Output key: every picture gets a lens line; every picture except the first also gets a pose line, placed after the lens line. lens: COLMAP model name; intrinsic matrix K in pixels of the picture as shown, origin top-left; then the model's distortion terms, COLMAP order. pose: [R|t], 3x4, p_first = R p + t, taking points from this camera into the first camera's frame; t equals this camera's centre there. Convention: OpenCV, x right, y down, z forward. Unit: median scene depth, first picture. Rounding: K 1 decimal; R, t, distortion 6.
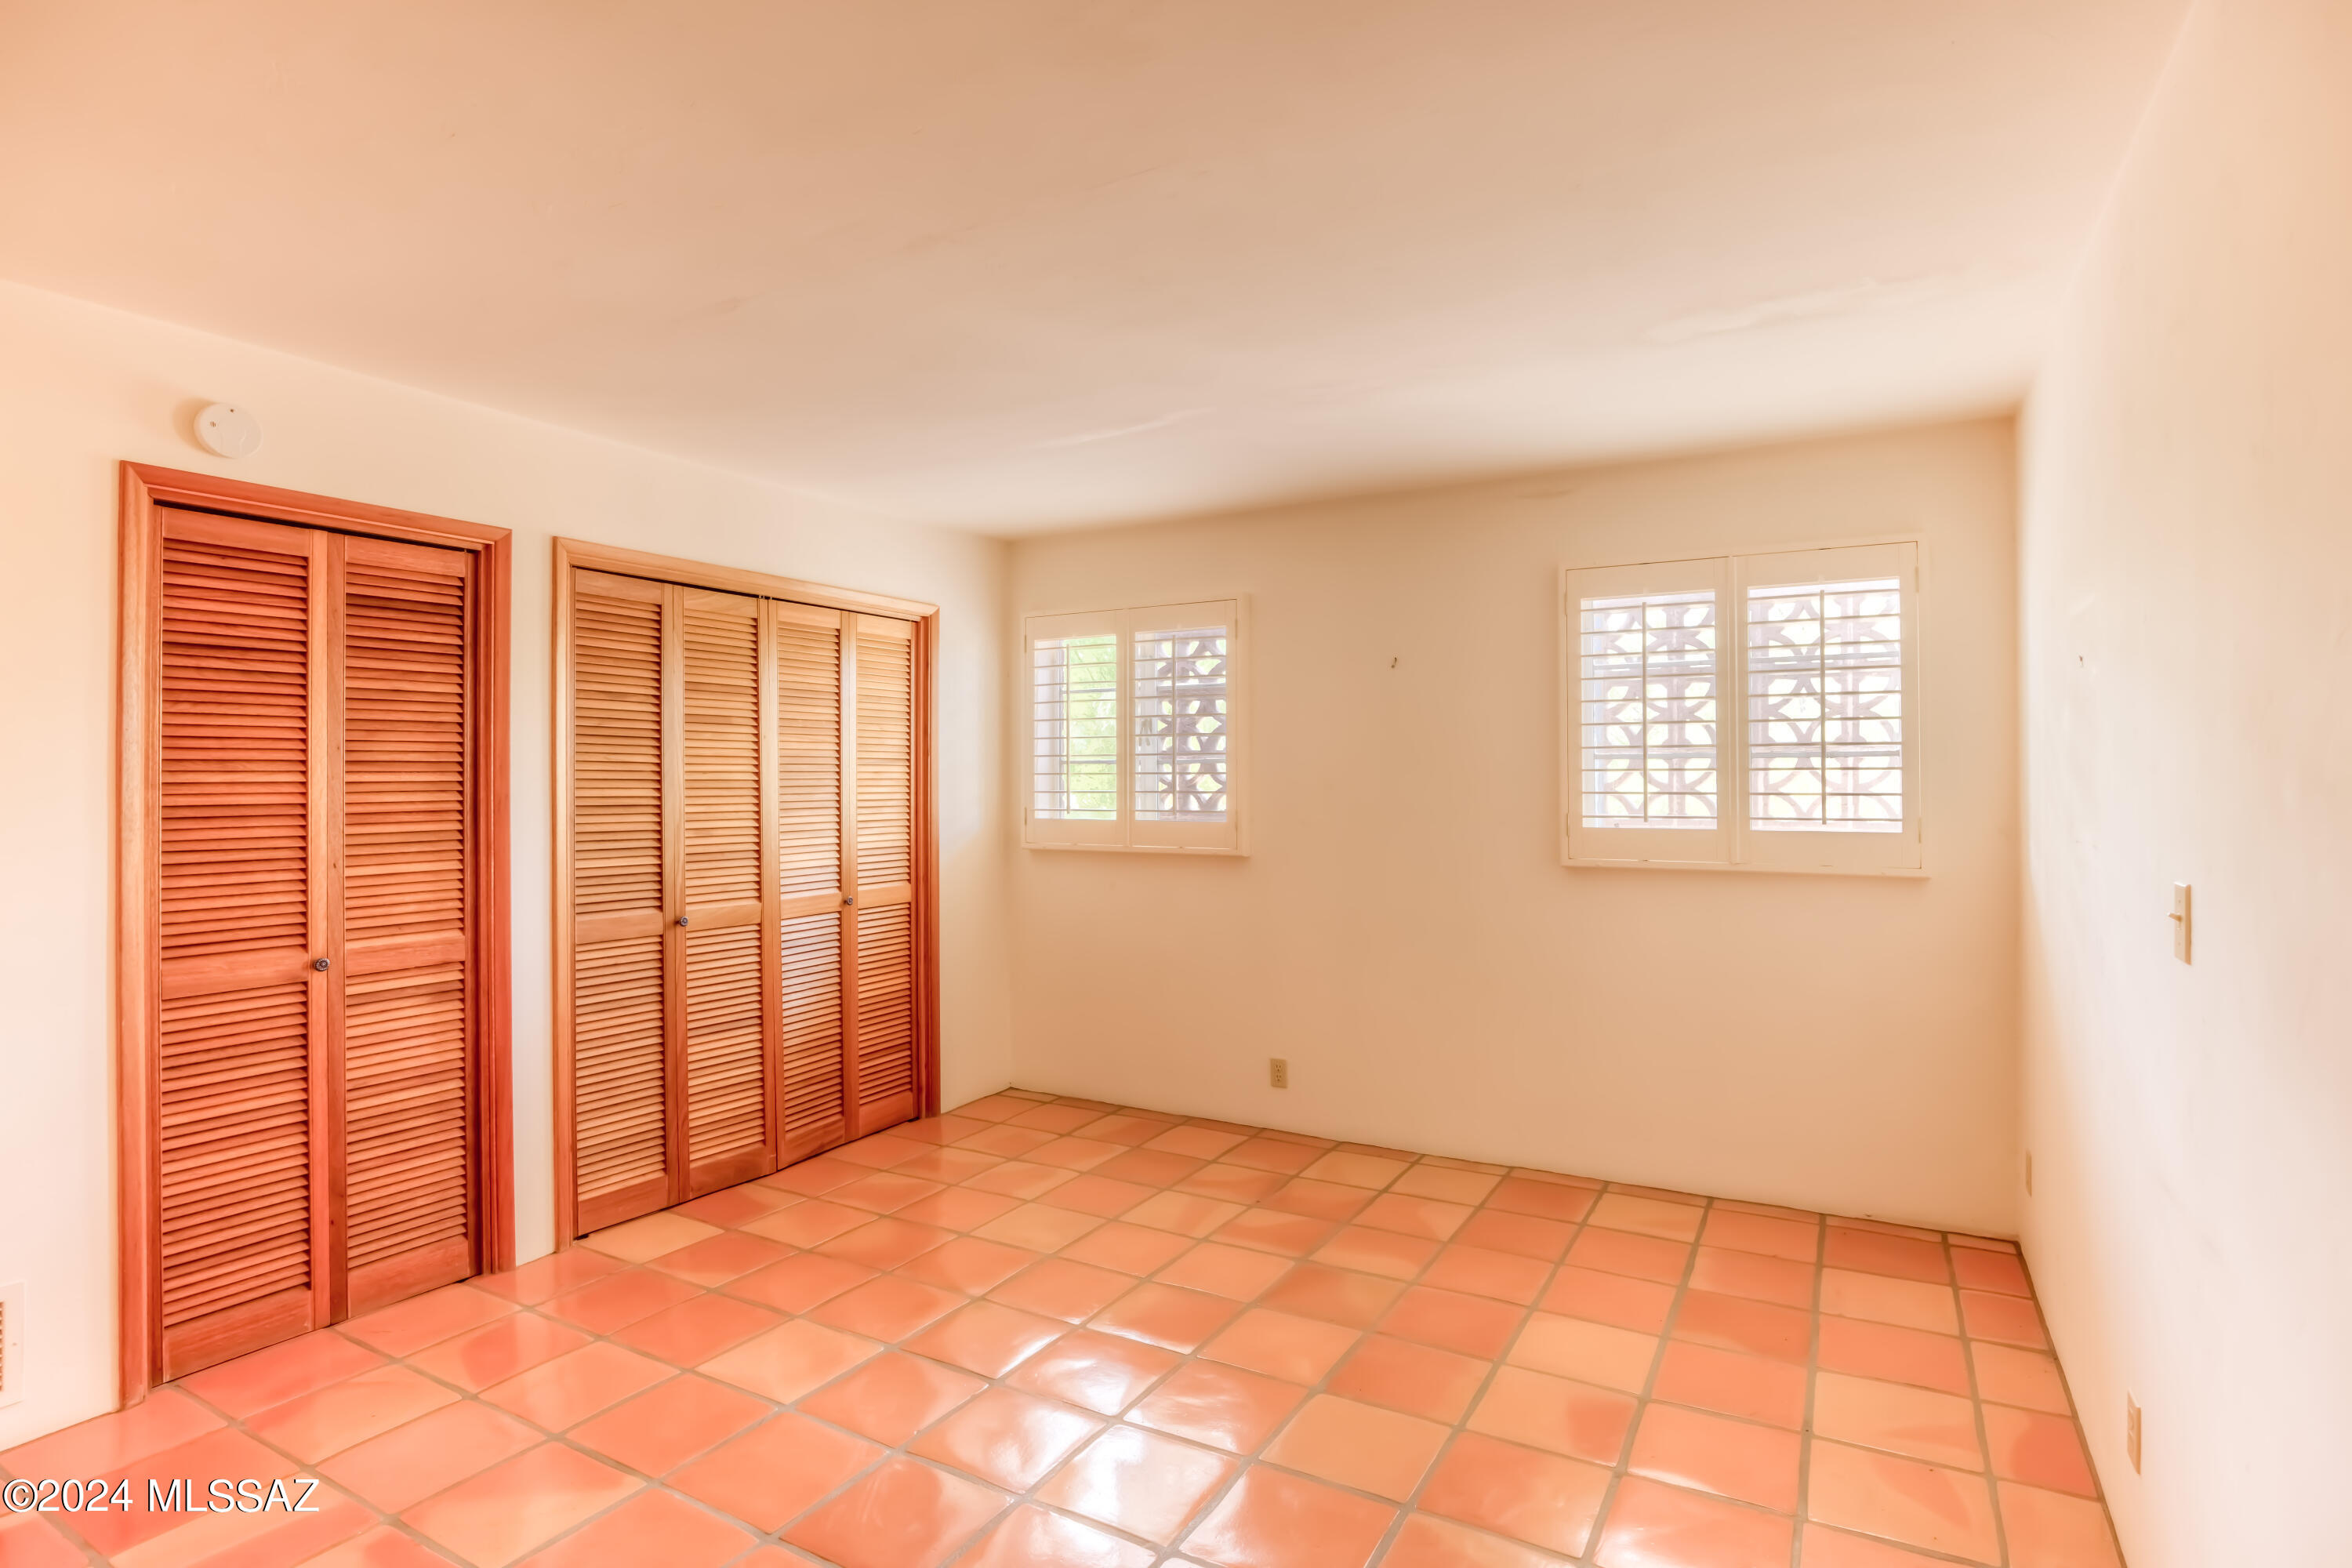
lens RADIAL K [[1197.3, 0, 1183.2], [0, 1197.3, 788.3], [0, 0, 1]] dist [-0.023718, 0.004377]
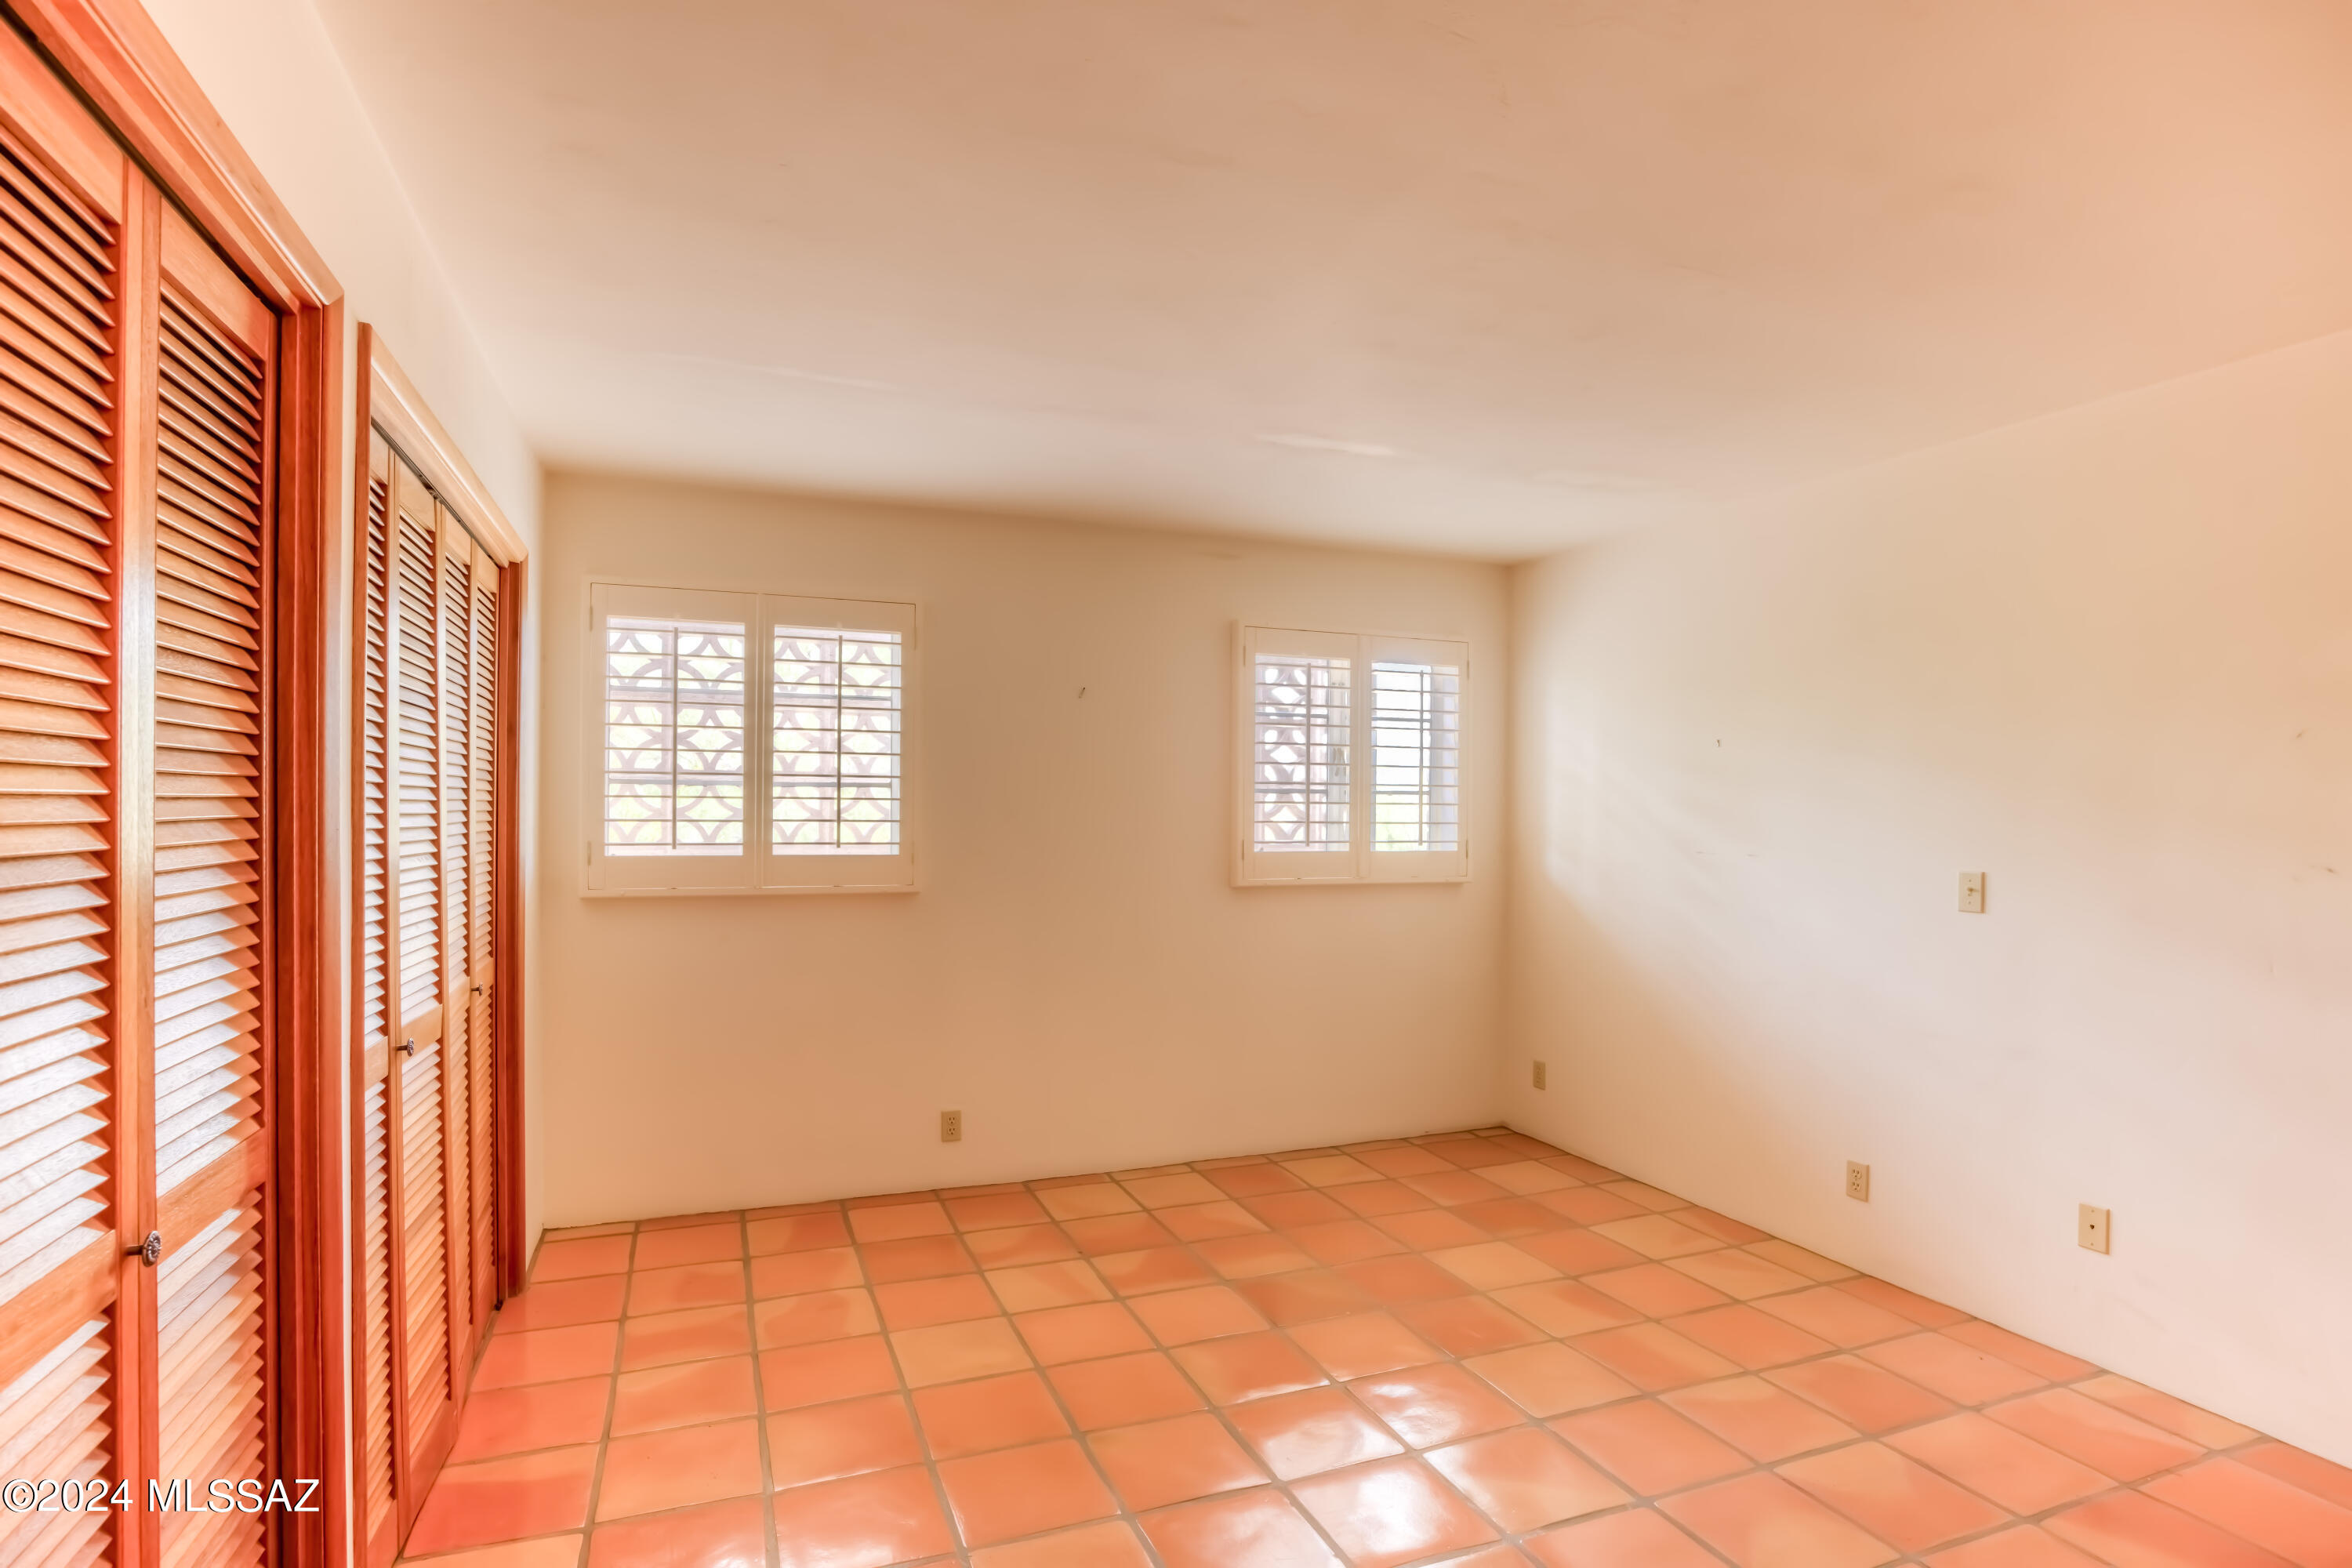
lens RADIAL K [[1197.3, 0, 1137.7], [0, 1197.3, 828.5], [0, 0, 1]] dist [-0.023718, 0.004377]
pose [[0.626639, -0.005629, 0.779289, -0.595619], [-0.003601, 0.999942, 0.010119, -0.000893], [-0.779301, -0.009147, 0.626583, 0.342083]]
